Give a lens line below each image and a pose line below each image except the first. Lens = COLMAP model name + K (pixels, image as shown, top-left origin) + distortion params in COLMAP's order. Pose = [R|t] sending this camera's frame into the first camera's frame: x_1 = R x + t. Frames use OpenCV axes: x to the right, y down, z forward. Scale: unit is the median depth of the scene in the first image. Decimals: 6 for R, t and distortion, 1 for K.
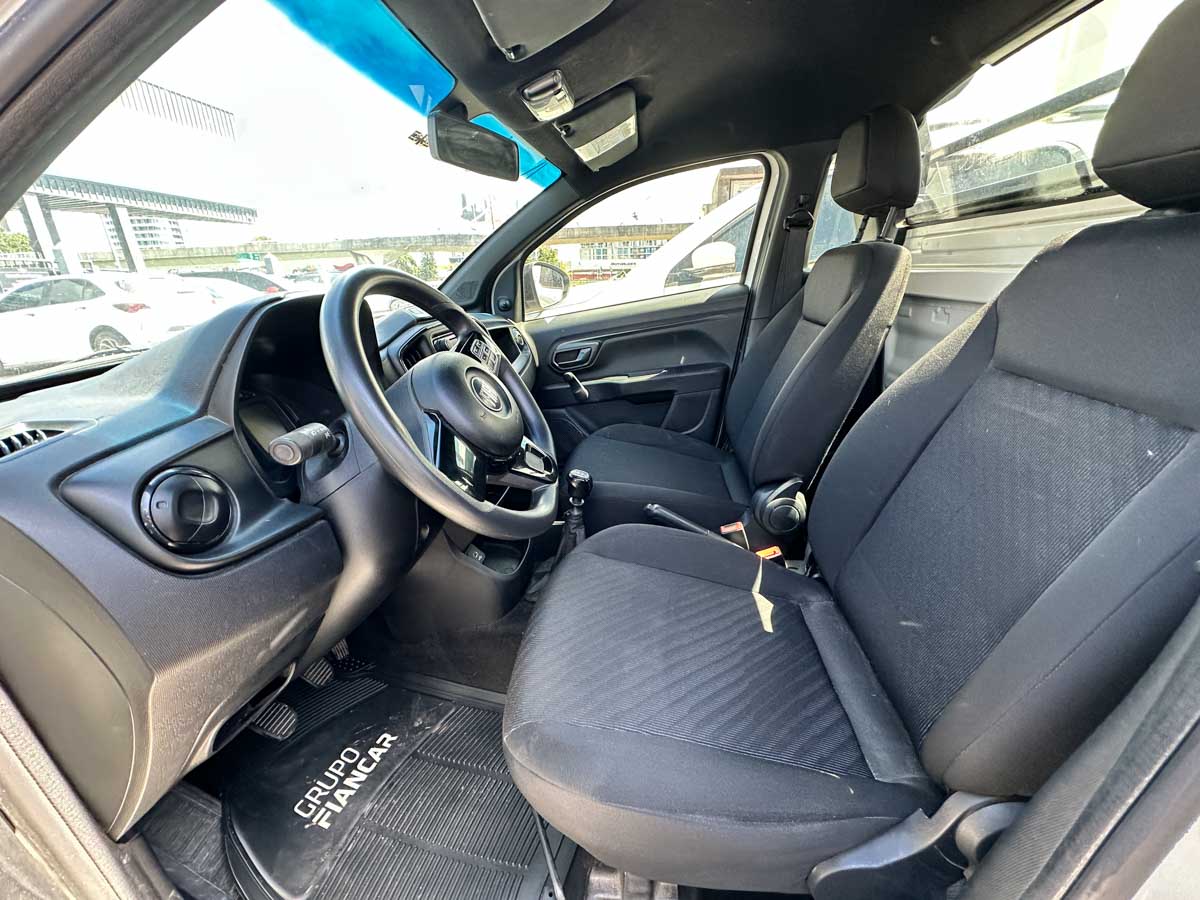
lens RADIAL K [[470.1, 0, 583.8], [0, 470.1, 454.7], [0, 0, 1]] dist [0.009525, 0.000210]
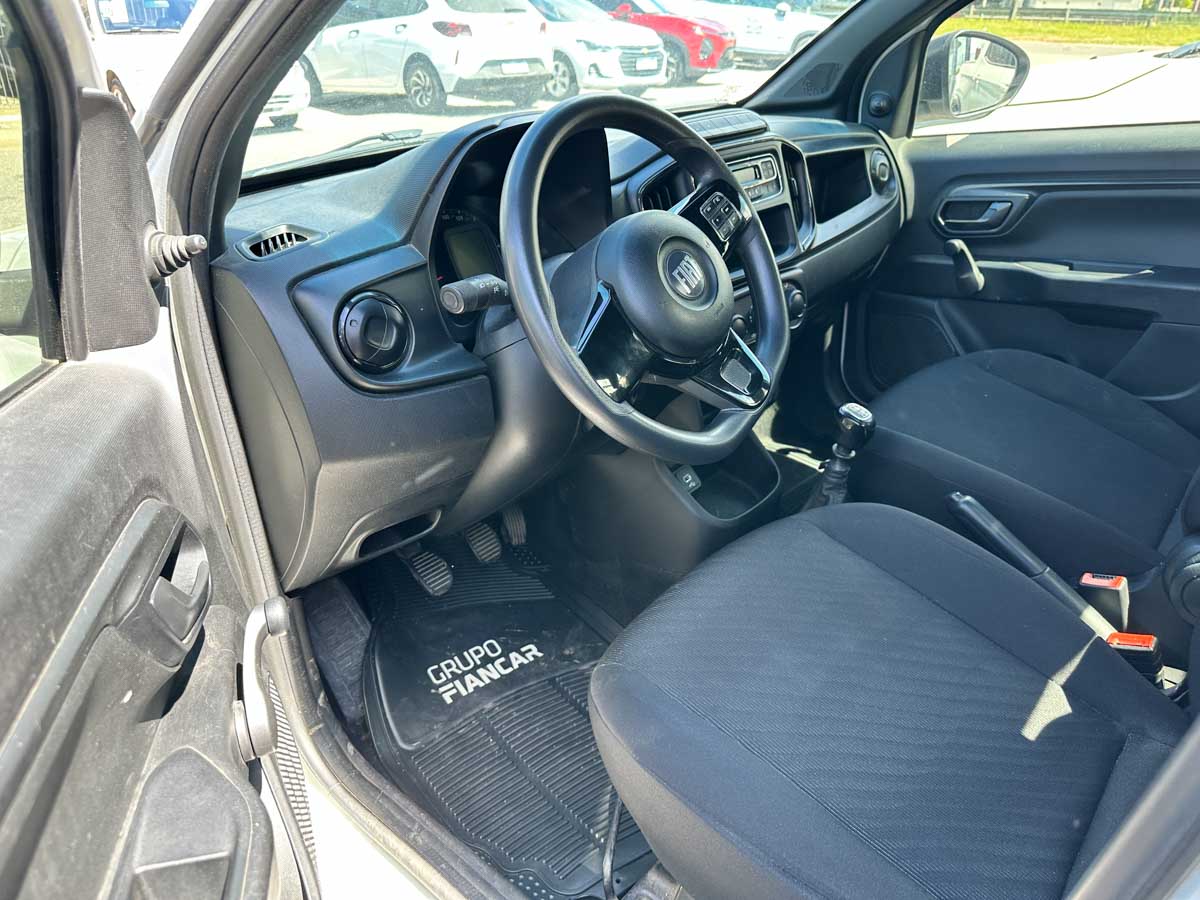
lens RADIAL K [[819.1, 0, 592.1], [0, 819.1, 440.7], [0, 0, 1]] dist [0.083472, -0.025484]
pose [[0.824745, 0.300643, -0.478967, 0.297142], [-0.233080, 0.952404, 0.196468, -0.072208], [0.515237, -0.050398, 0.855565, -0.196783]]
